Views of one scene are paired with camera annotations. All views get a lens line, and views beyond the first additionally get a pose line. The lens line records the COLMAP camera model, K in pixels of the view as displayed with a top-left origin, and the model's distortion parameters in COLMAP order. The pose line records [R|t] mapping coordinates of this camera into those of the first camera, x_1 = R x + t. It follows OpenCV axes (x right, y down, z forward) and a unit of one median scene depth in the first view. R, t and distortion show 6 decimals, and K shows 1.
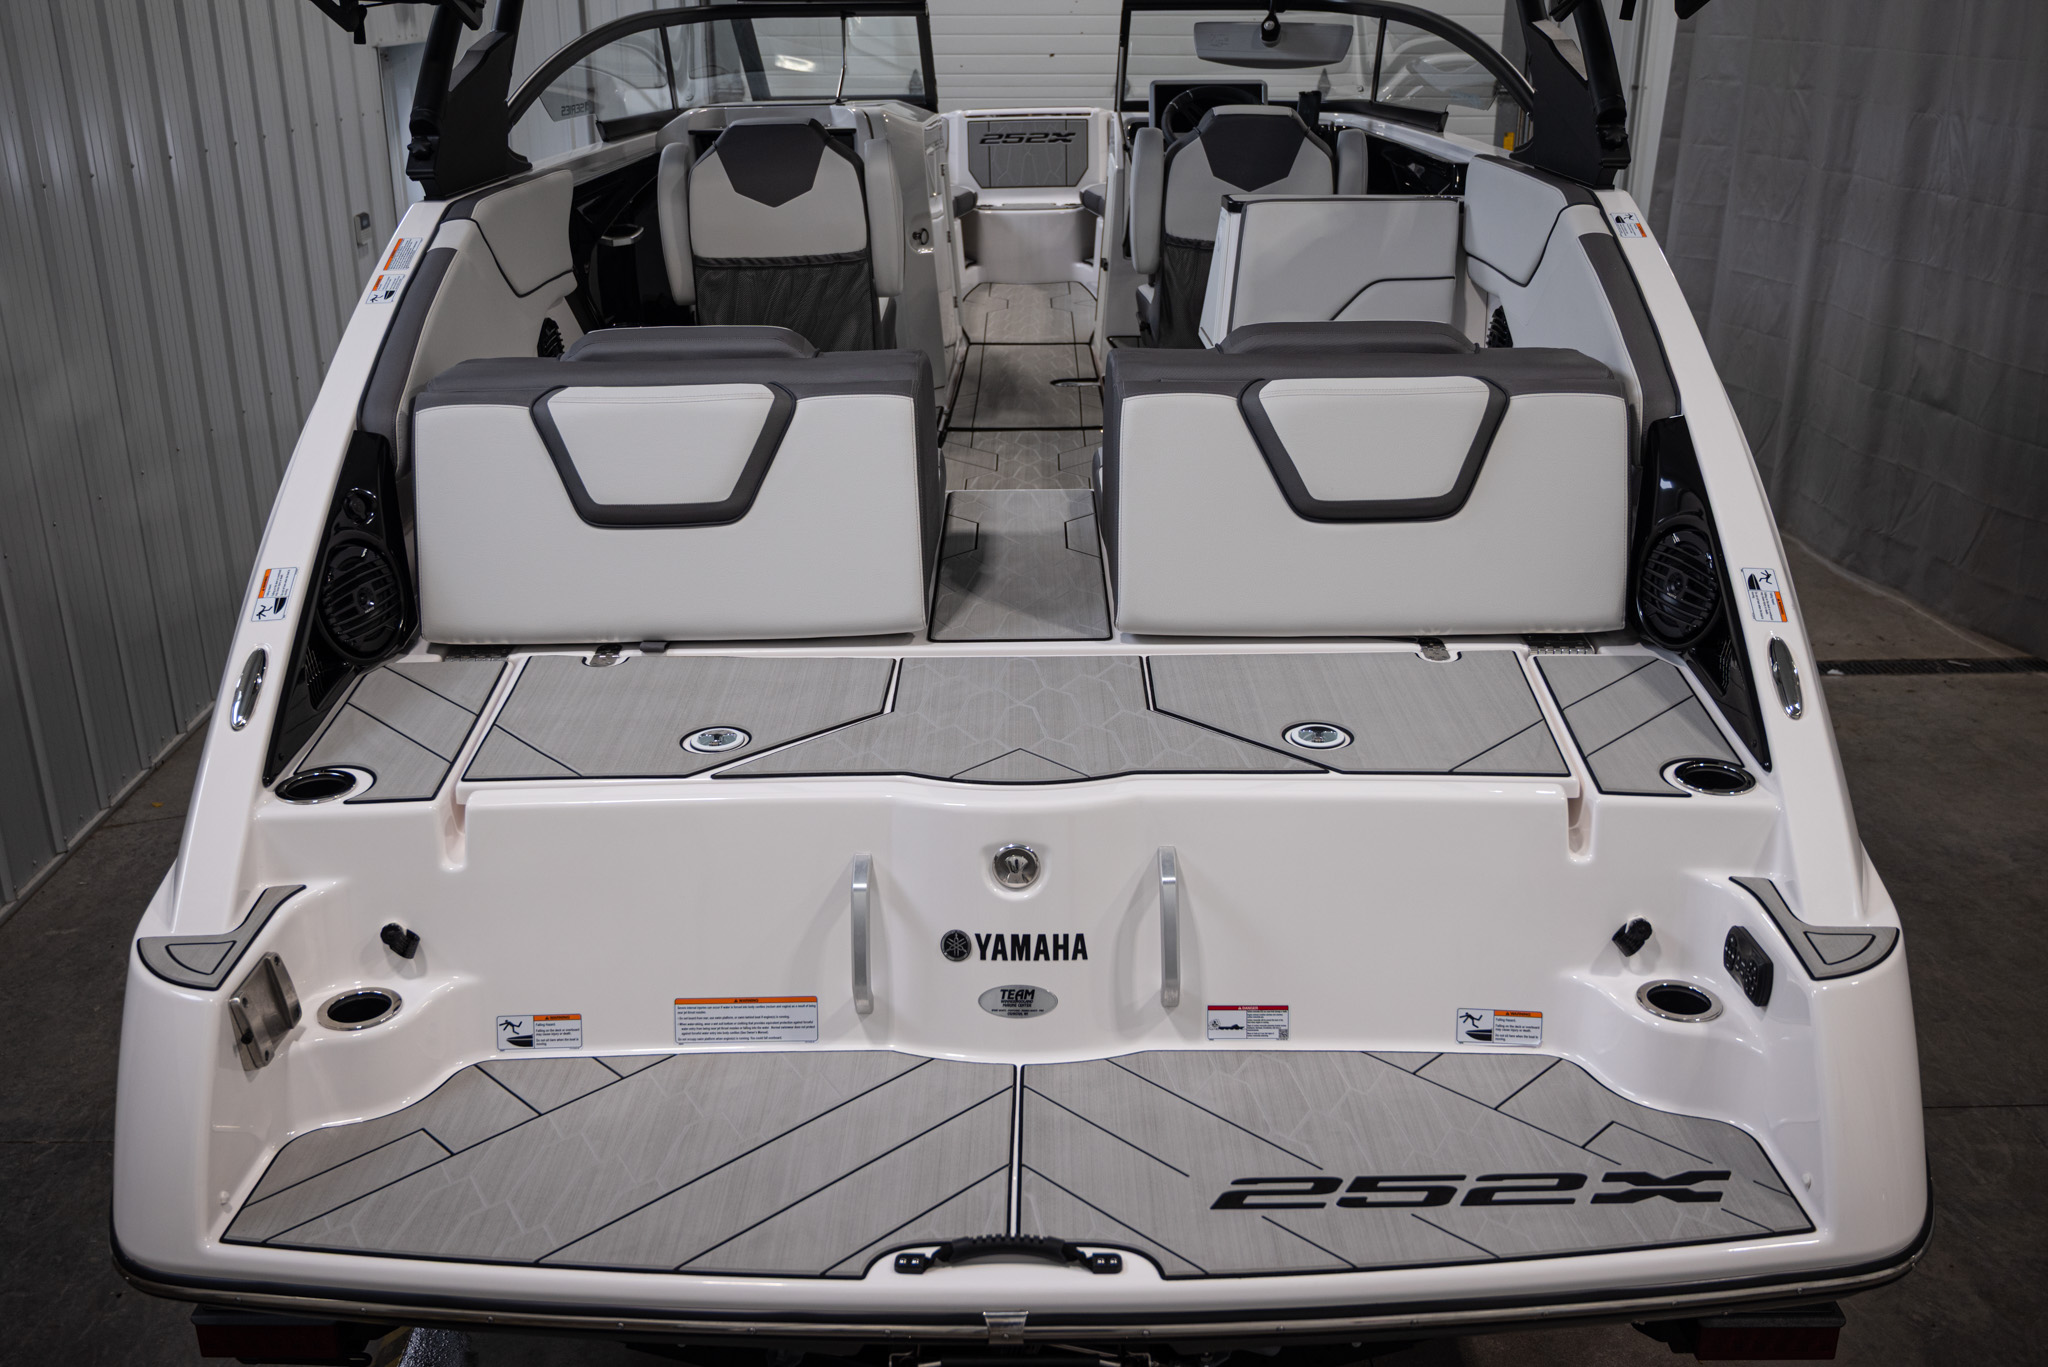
lens RADIAL K [[1887.3, 0, 1034.1], [0, 1887.3, 677.5], [0, 0, 1]] dist [-0.010131, -0.006901]
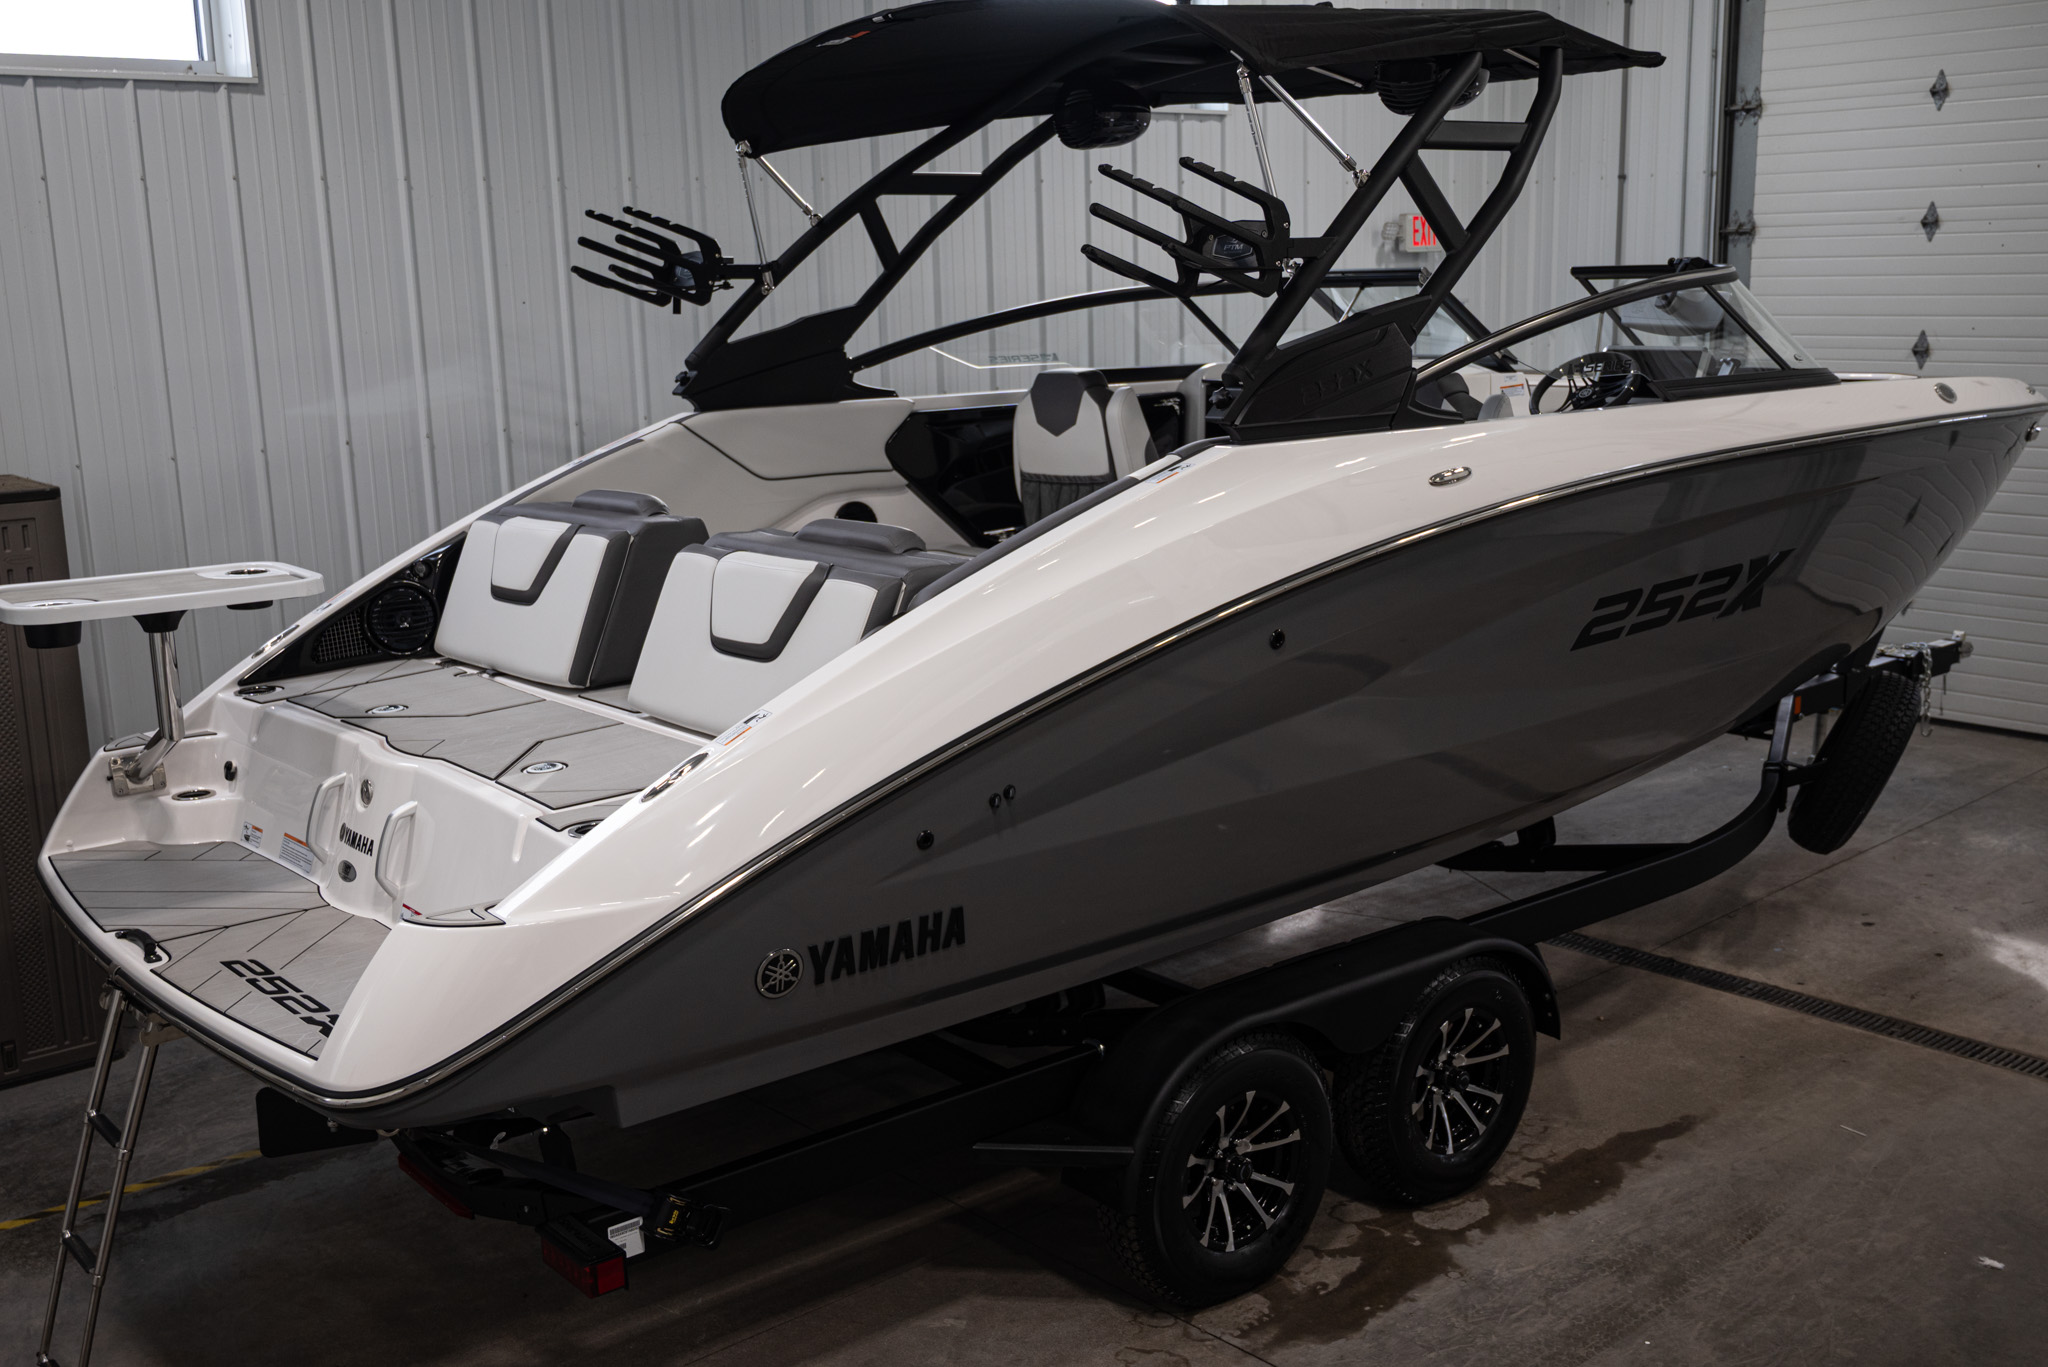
lens RADIAL K [[2037.6, 0, 1006.6], [0, 2037.6, 694.4], [0, 0, 1]] dist [0.002657, -0.000235]
pose [[0.629968, 0.149174, -0.762160, 0.776451], [-0.245950, 0.969187, -0.013597, -0.045778], [0.736647, 0.196019, 0.647246, 0.101160]]
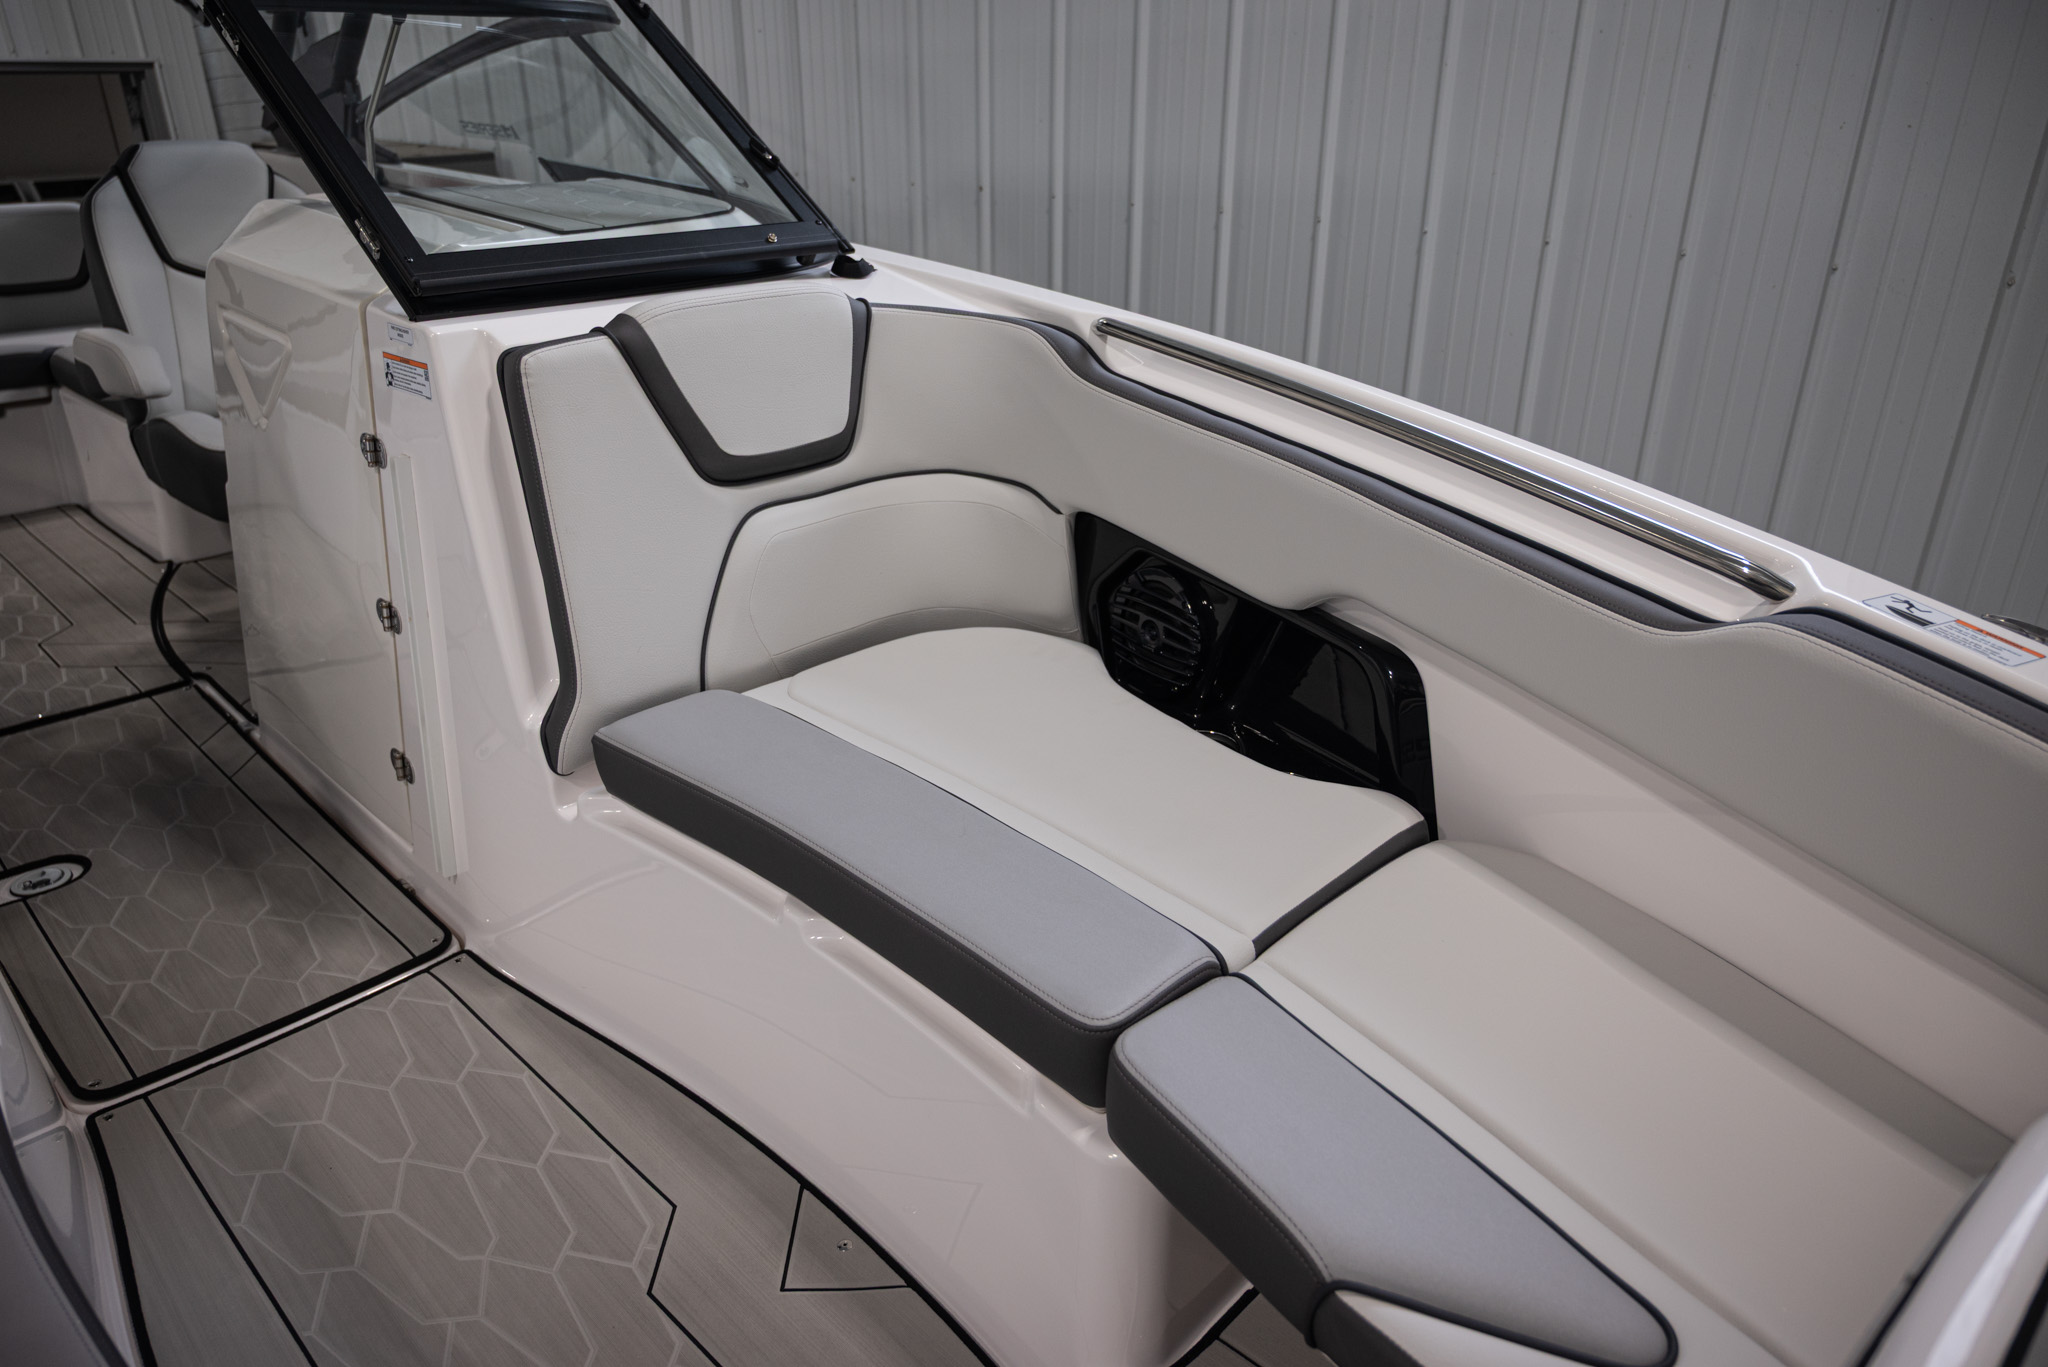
lens RADIAL K [[1373.0, 0, 1024.0], [0, 1373.0, 683.5], [0, 0, 1]] dist [-0.009876, -0.000319]
pose [[-0.705841, 0.296644, -0.643266, 0.054076], [-0.245144, 0.749689, 0.614711, -0.493917], [0.664600, 0.591581, -0.456441, 1.416567]]
